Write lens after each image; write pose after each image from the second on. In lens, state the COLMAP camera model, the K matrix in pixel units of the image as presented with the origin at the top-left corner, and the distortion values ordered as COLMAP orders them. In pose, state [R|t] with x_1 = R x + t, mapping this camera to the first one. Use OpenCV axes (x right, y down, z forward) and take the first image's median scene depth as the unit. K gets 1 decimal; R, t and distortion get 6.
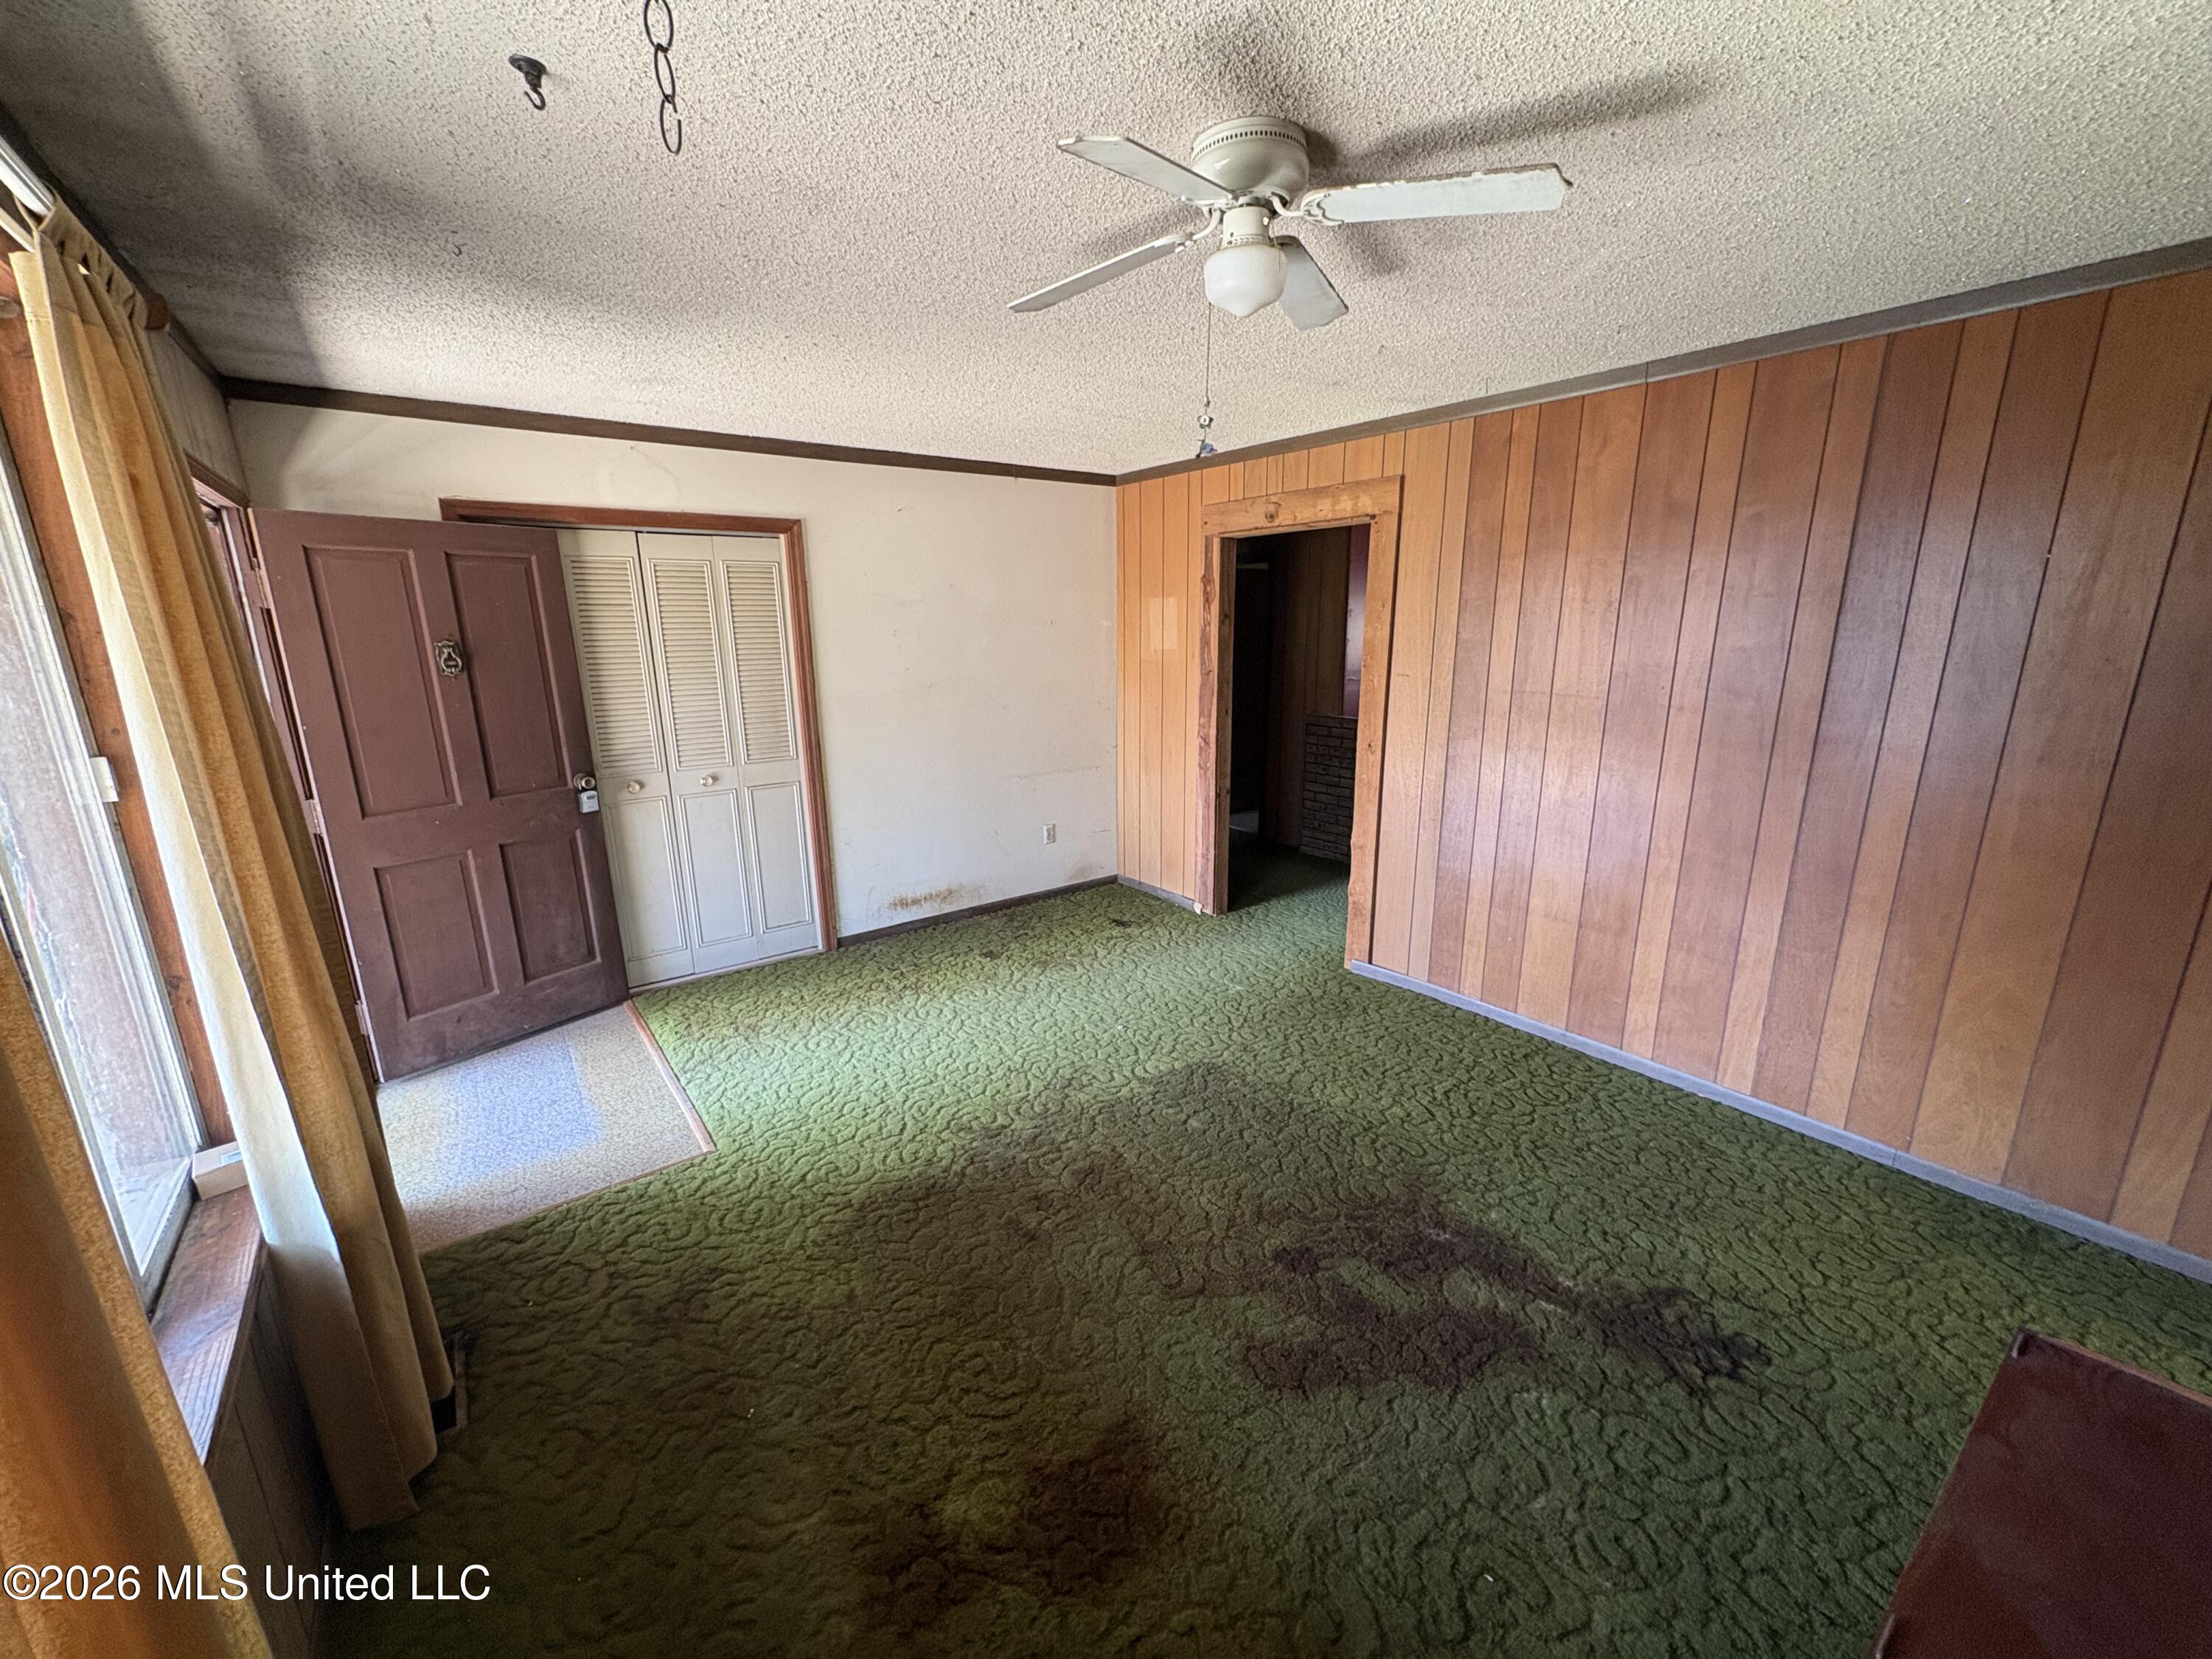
lens RADIAL K [[885.2, 0, 1106.8], [0, 885.2, 838.0], [0, 0, 1]] dist [-0.000149, -0.000054]
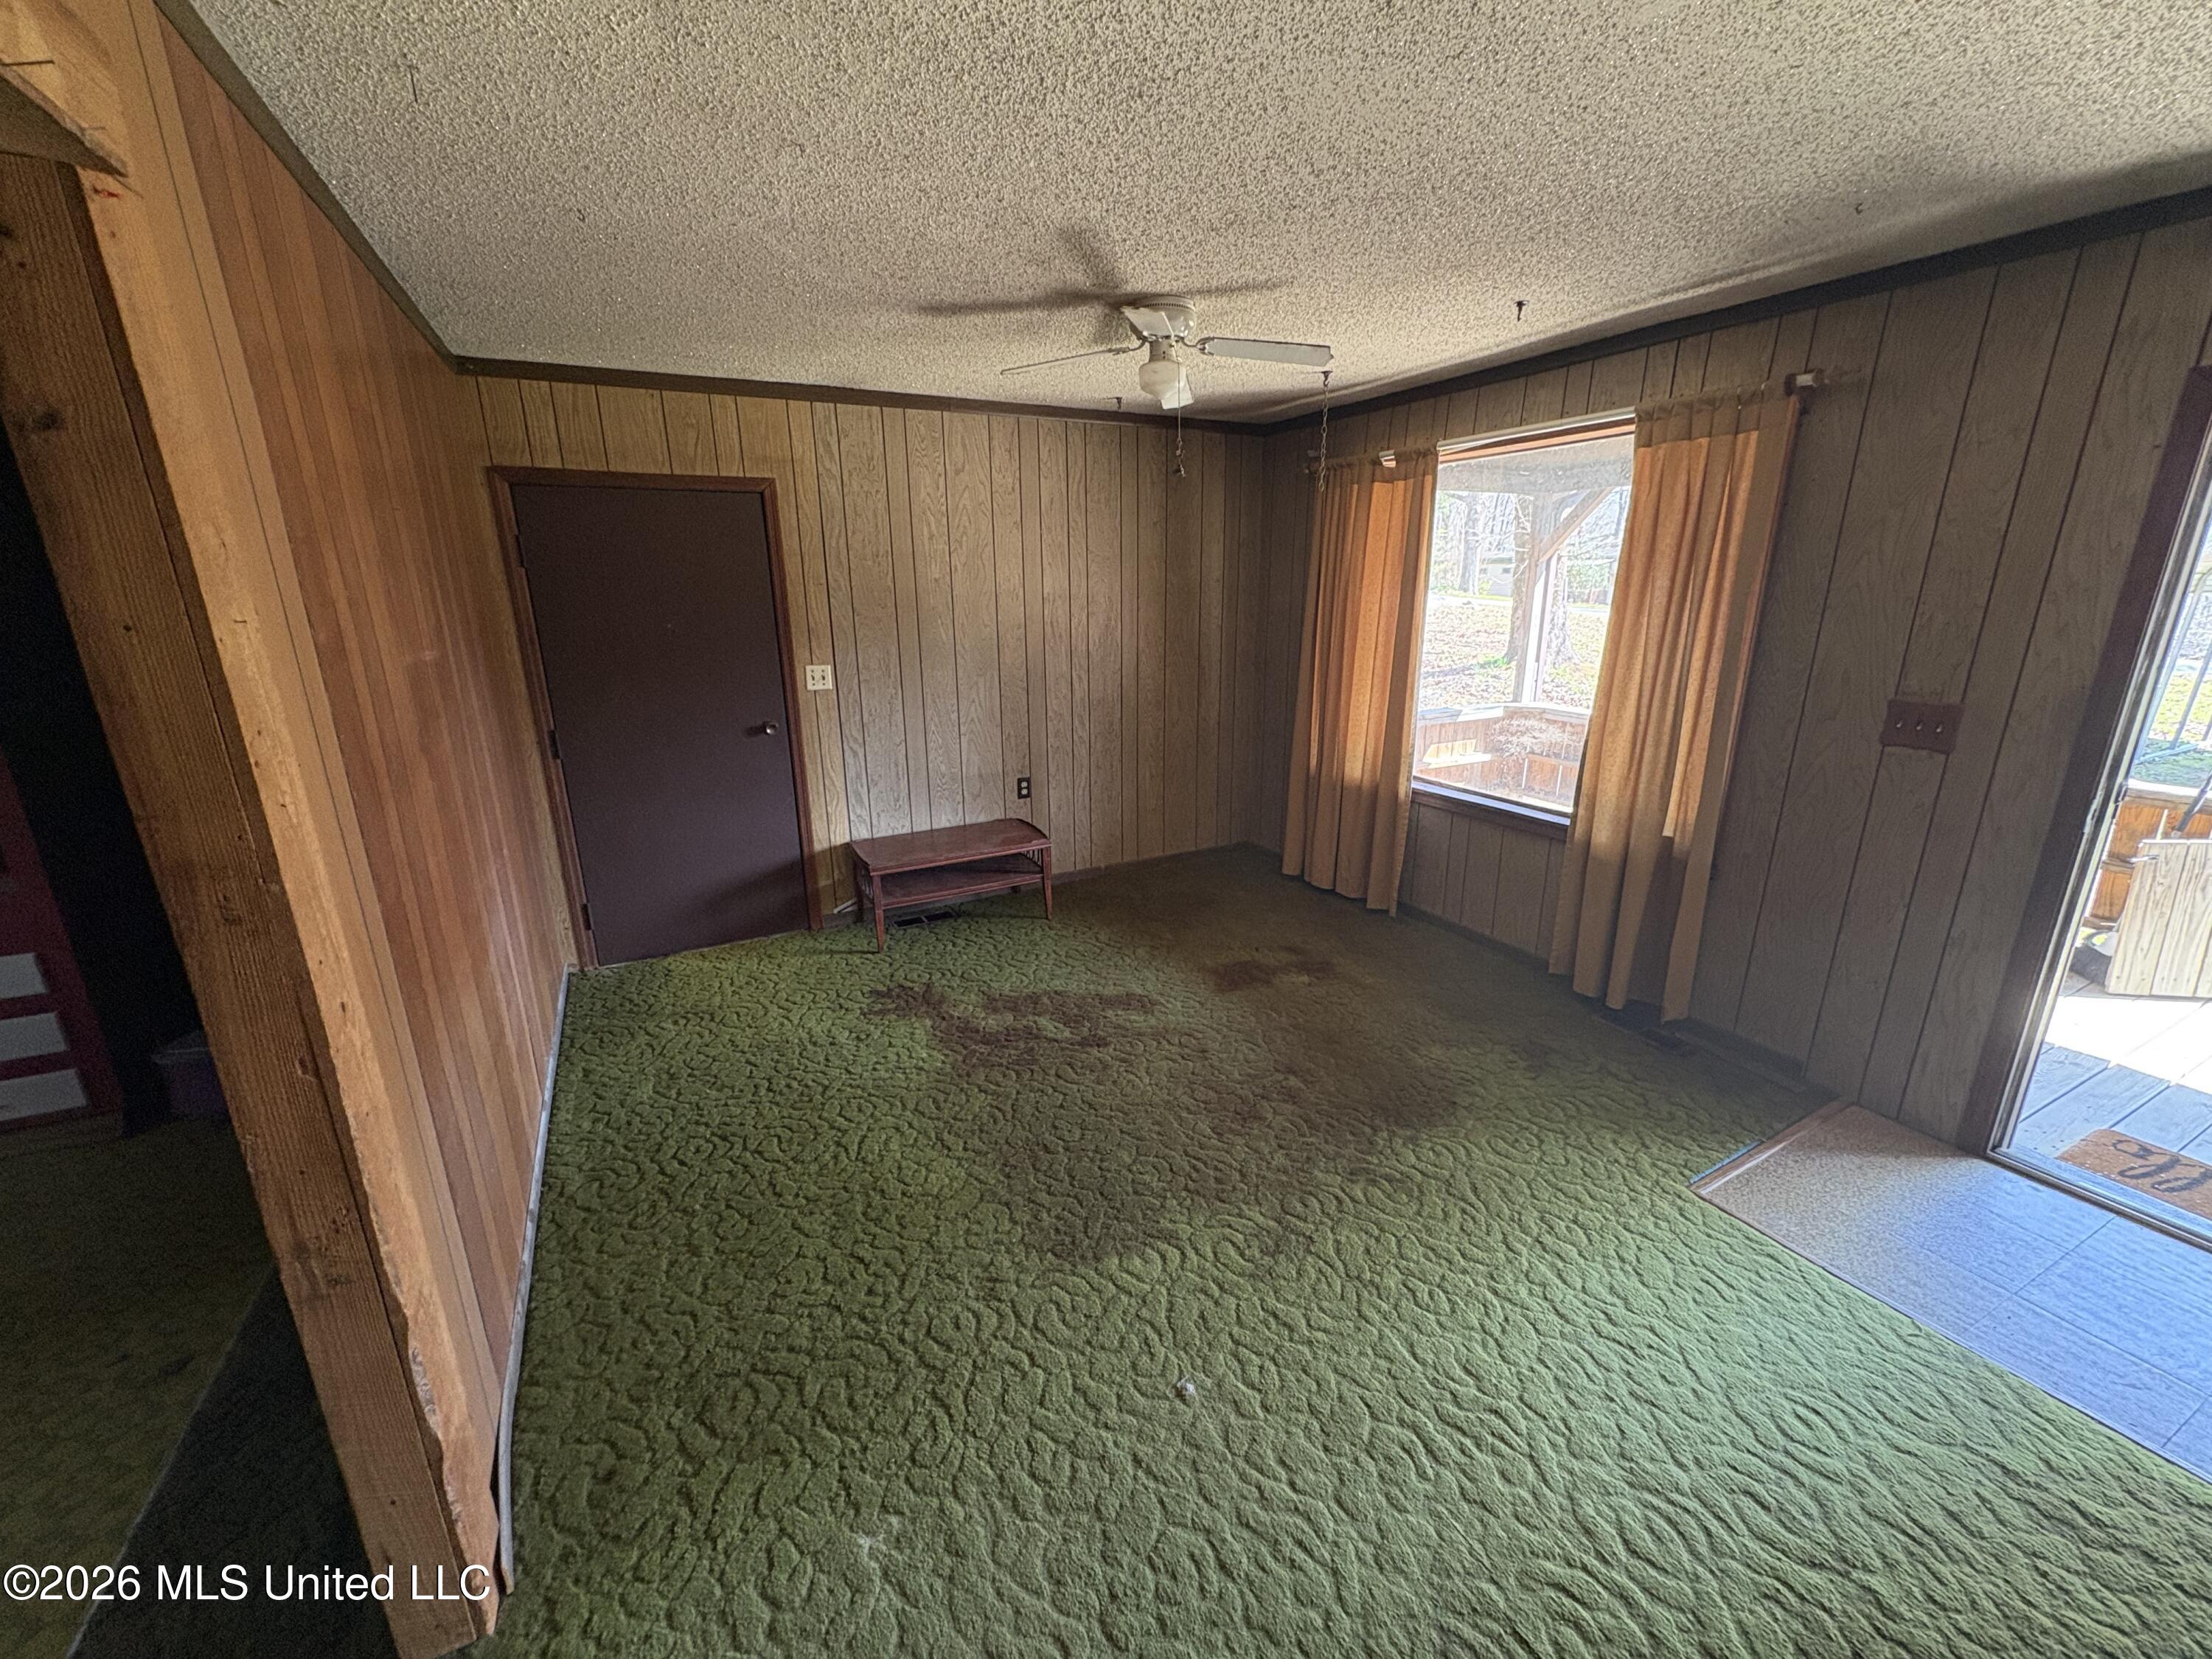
lens RADIAL K [[885.2, 0, 1099.4], [0, 885.2, 836.1], [0, 0, 1]] dist [-0.000149, -0.000054]
pose [[-0.986216, -0.019467, 0.164316, -0.016728], [0.065330, 0.866563, 0.494773, -0.496418], [-0.152022, 0.498688, -0.853346, 2.032257]]
